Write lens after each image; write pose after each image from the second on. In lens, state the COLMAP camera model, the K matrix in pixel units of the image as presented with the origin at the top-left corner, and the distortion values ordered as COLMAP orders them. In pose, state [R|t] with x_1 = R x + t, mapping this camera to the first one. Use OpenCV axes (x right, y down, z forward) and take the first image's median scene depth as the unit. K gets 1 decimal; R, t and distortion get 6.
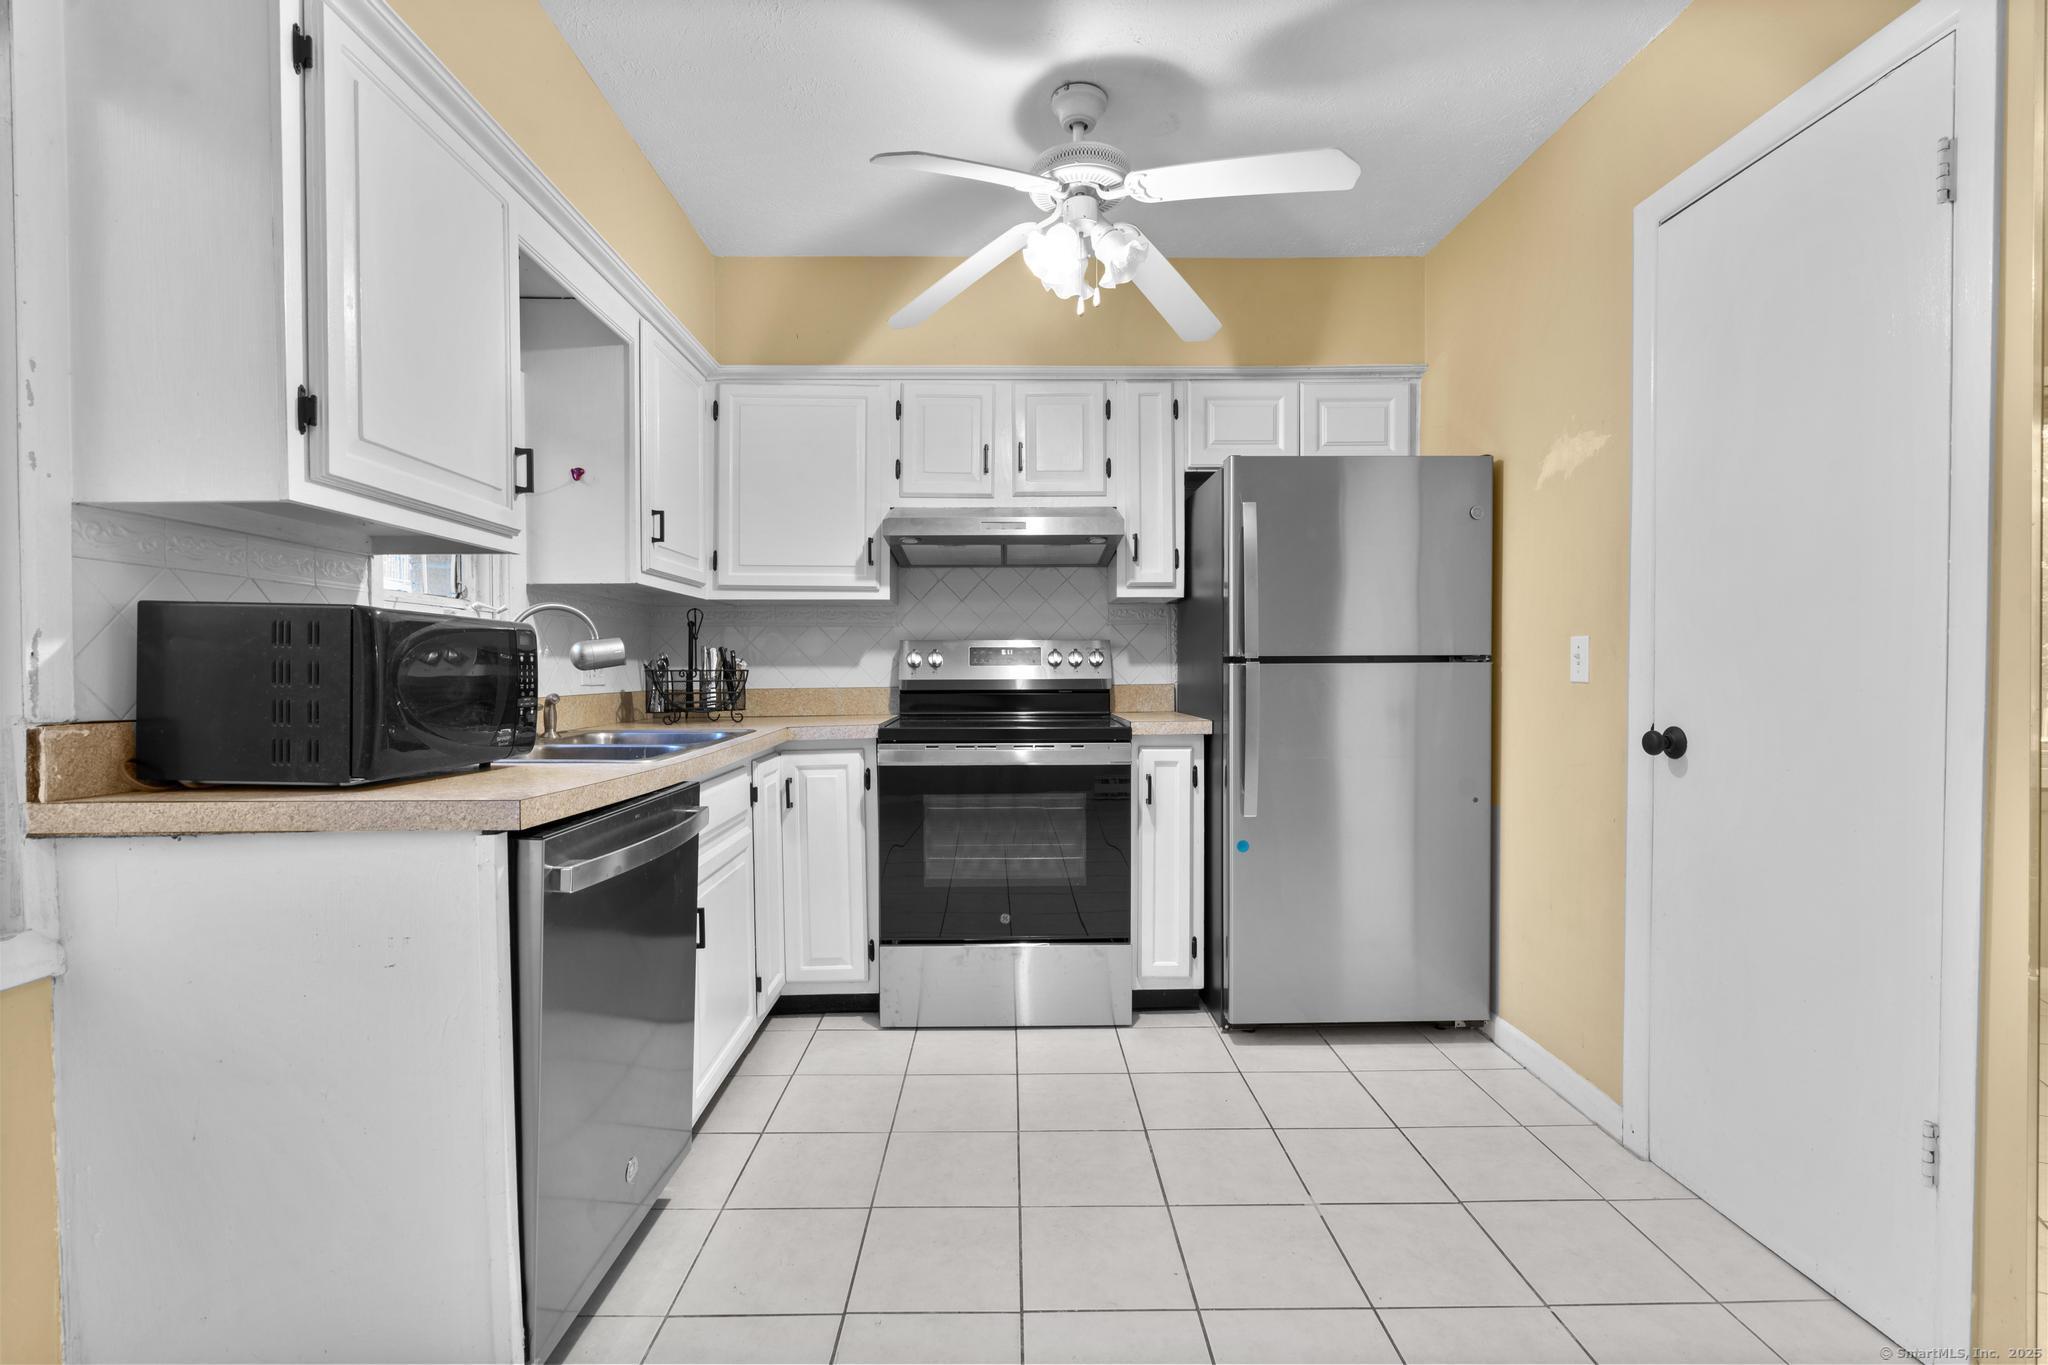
lens RADIAL K [[915.5, 0, 1021.5], [0, 915.5, 685.6], [0, 0, 1]] dist [-0.007869, 0.003991]
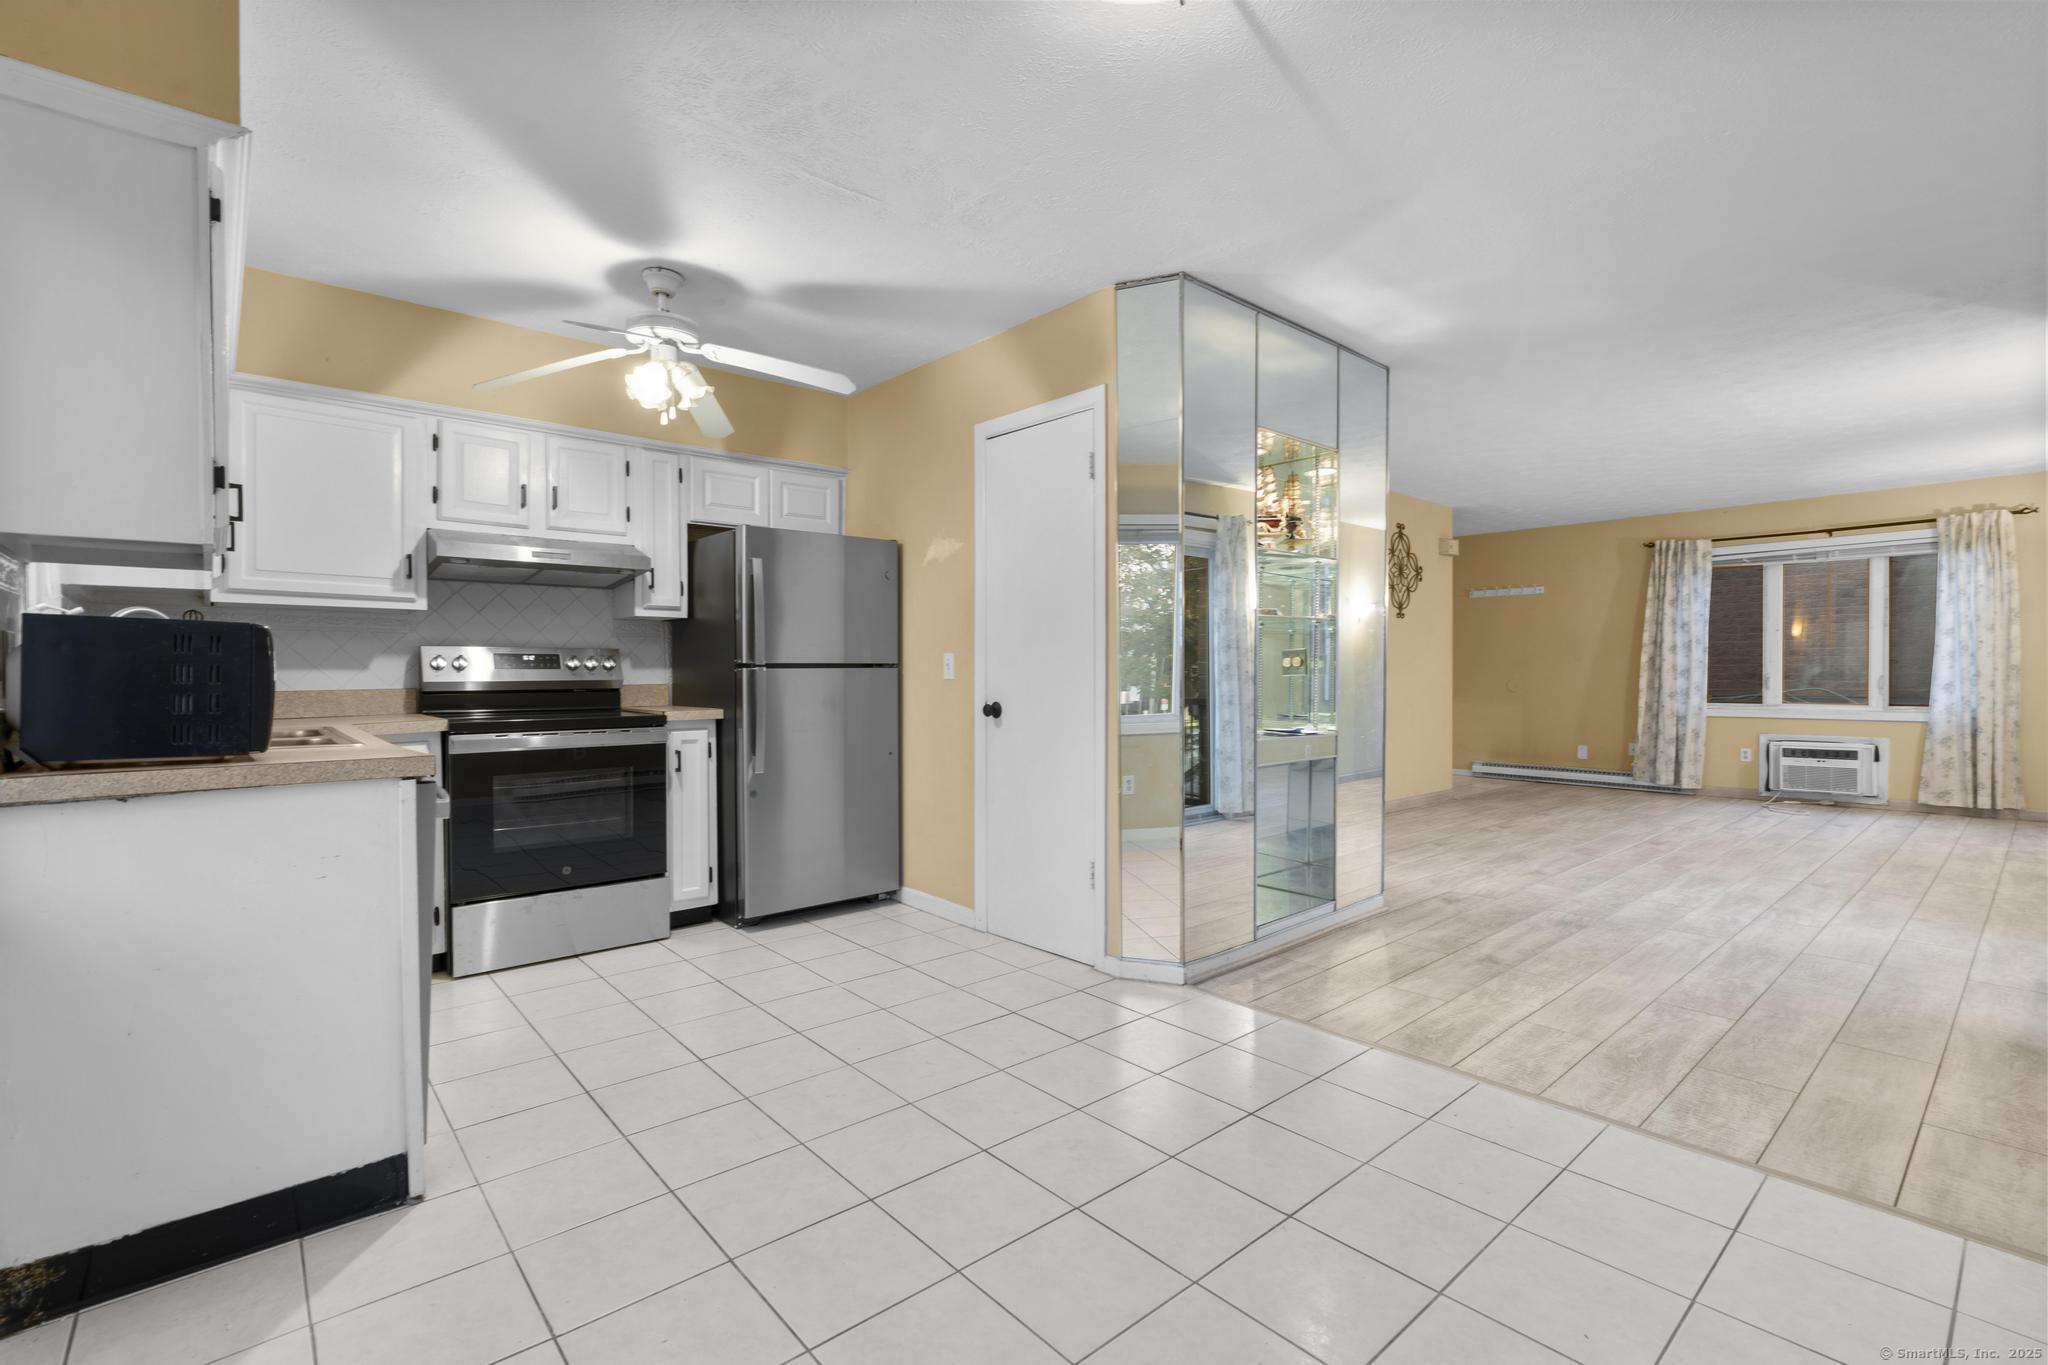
lens RADIAL K [[915.5, 0, 1021.5], [0, 915.5, 685.6], [0, 0, 1]] dist [-0.007869, 0.003991]
pose [[0.763729, -0.008699, 0.645478, -0.341937], [0.011835, 0.999930, -0.000527, 0.008629], [-0.645429, 0.008042, 0.763778, -0.355888]]
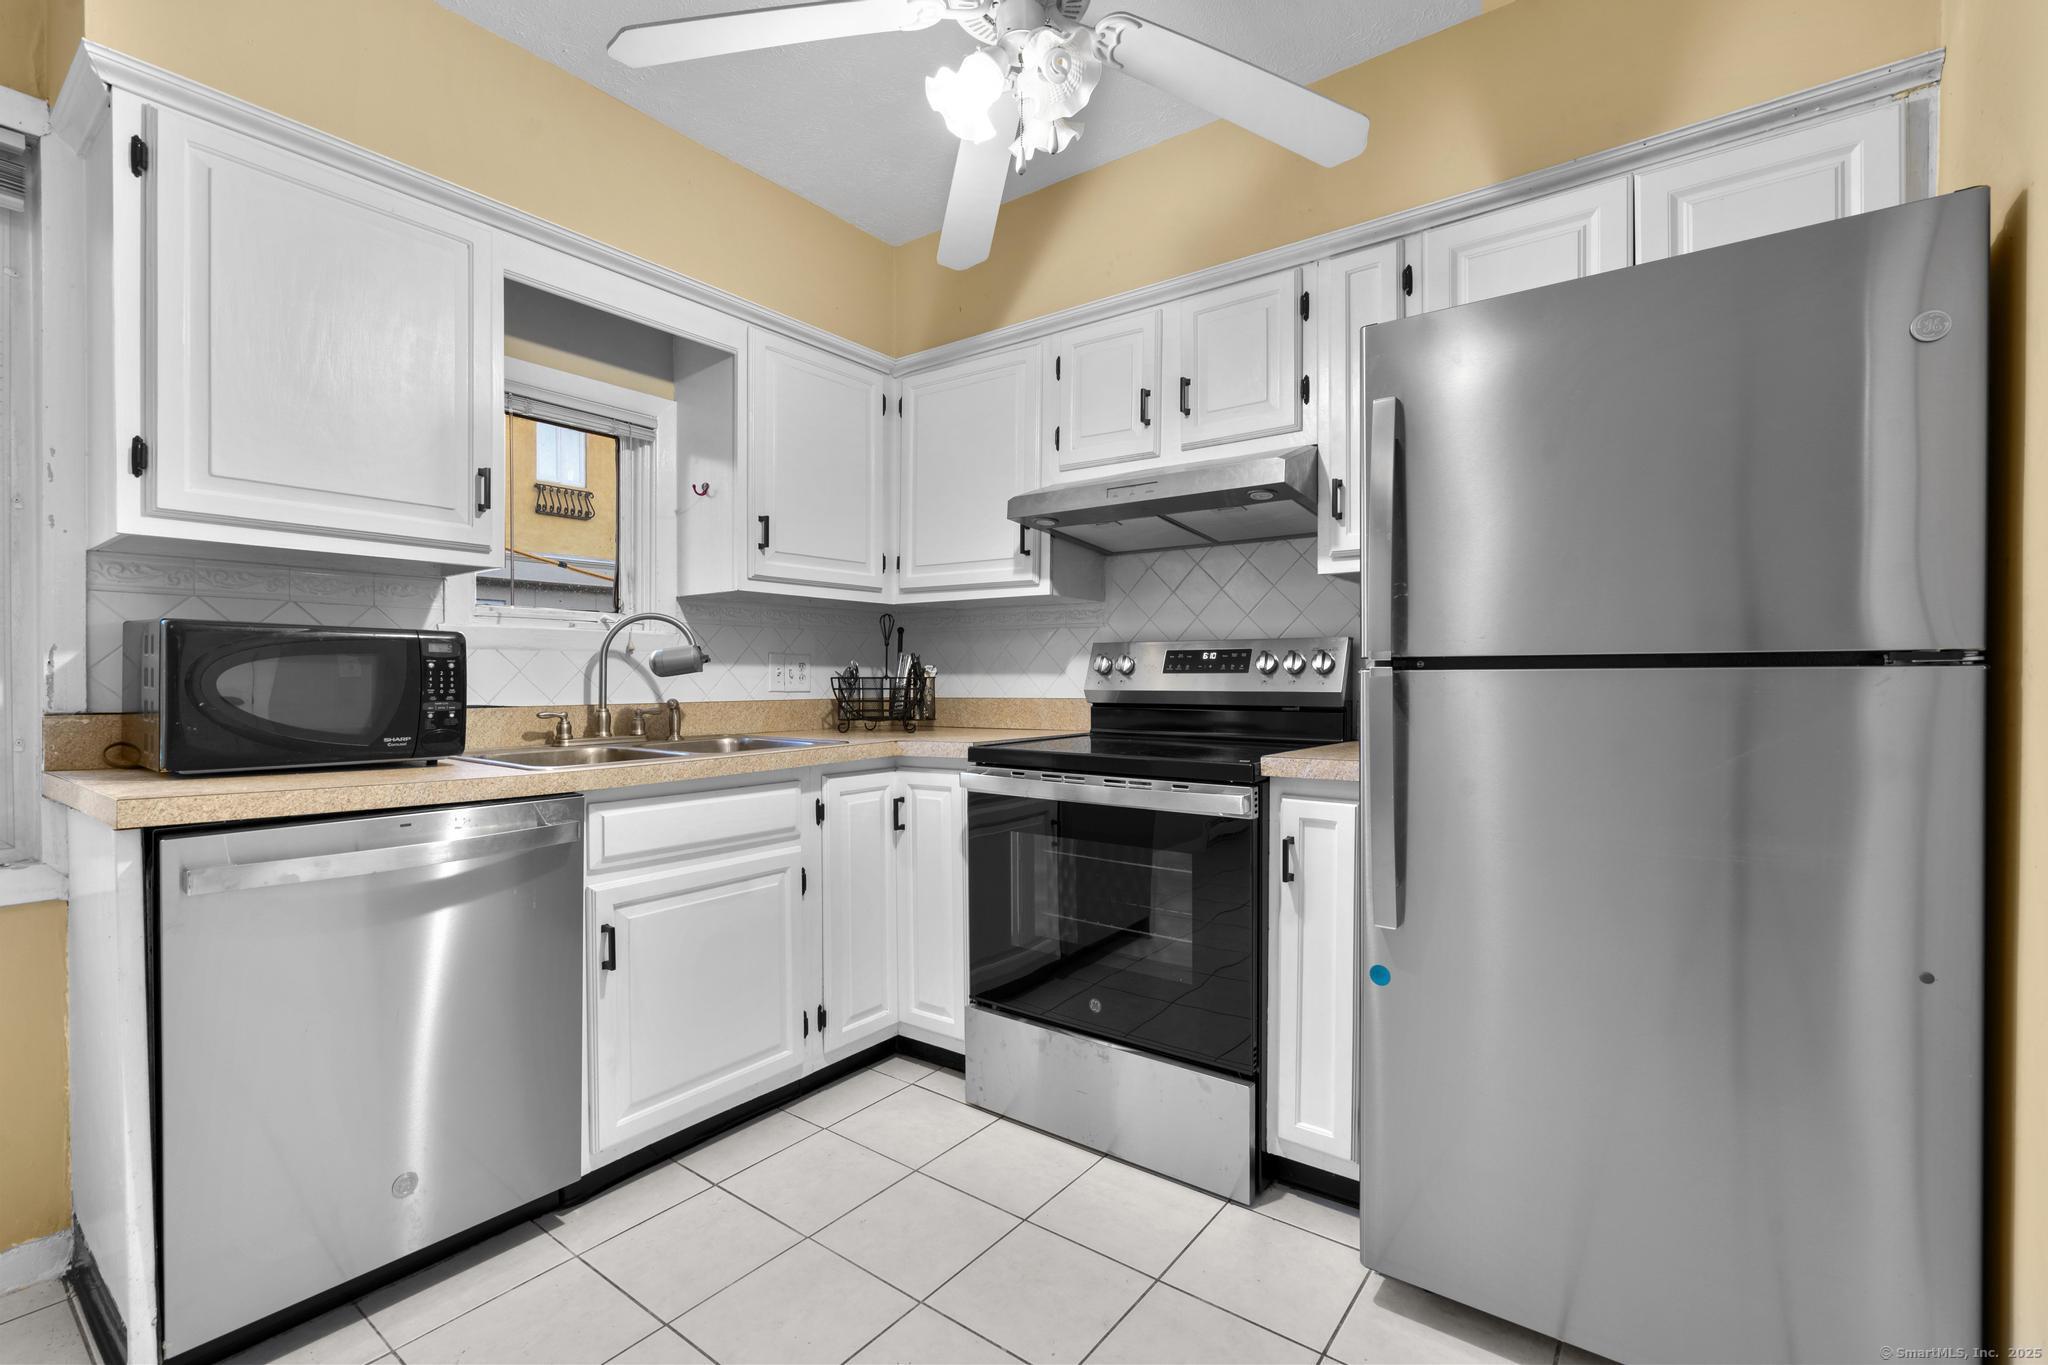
lens RADIAL K [[915.5, 0, 1021.5], [0, 915.5, 685.6], [0, 0, 1]] dist [-0.007869, 0.003991]
pose [[0.787905, 0.009208, -0.615728, 0.391654], [-0.014972, 0.999879, -0.004206, -0.006967], [0.615614, 0.012533, 0.787948, 0.354113]]
